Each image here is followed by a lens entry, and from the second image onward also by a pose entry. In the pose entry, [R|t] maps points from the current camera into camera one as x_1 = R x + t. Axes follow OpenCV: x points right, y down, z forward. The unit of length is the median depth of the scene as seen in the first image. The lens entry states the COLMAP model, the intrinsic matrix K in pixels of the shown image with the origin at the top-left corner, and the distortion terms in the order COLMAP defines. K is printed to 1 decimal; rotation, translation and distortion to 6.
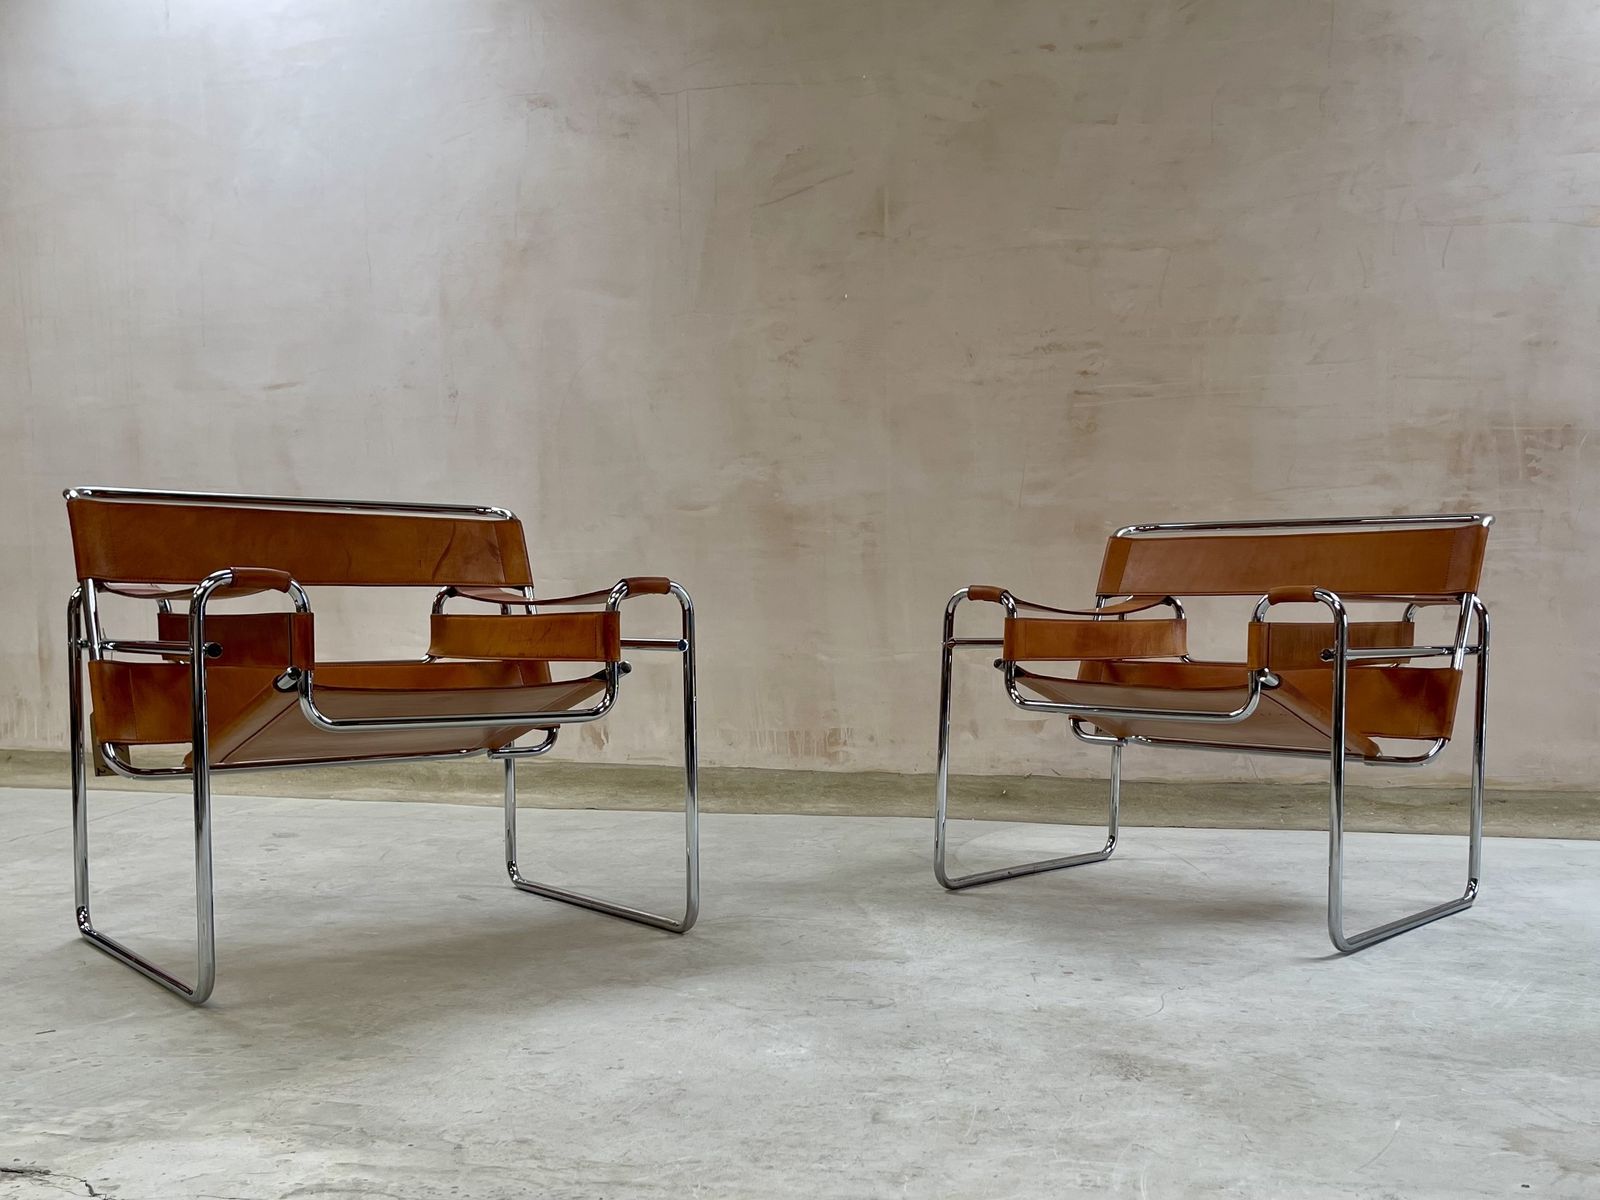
lens RADIAL K [[1385.7, 0, 782.2], [0, 1385.7, 625.0], [0, 0, 1]] dist [-0.011043, 0.007798]
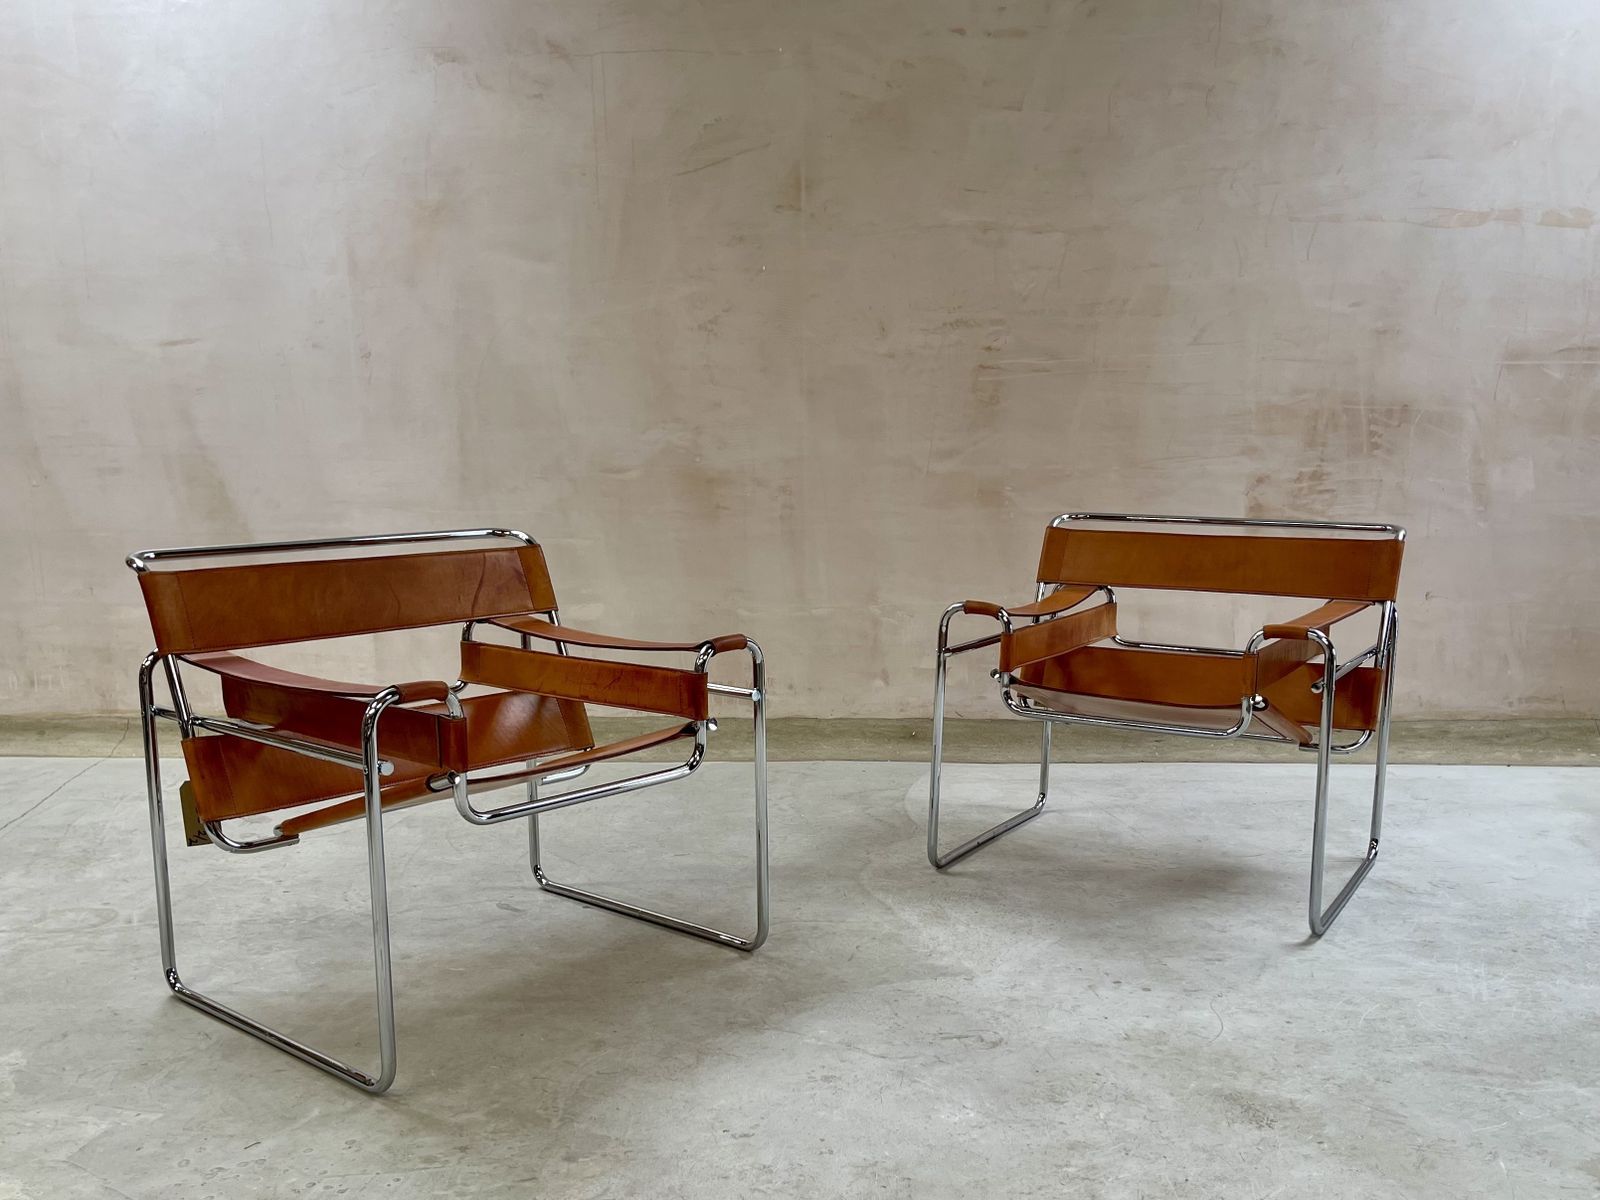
lens RADIAL K [[1308.4, 0, 773.1], [0, 1308.4, 634.5], [0, 0, 1]] dist [-0.010120, 0.000377]
pose [[0.986831, -0.028139, 0.159287, -0.121171], [0.010198, 0.993616, 0.112350, -0.080885], [-0.161432, -0.109246, 0.980819, 0.006423]]
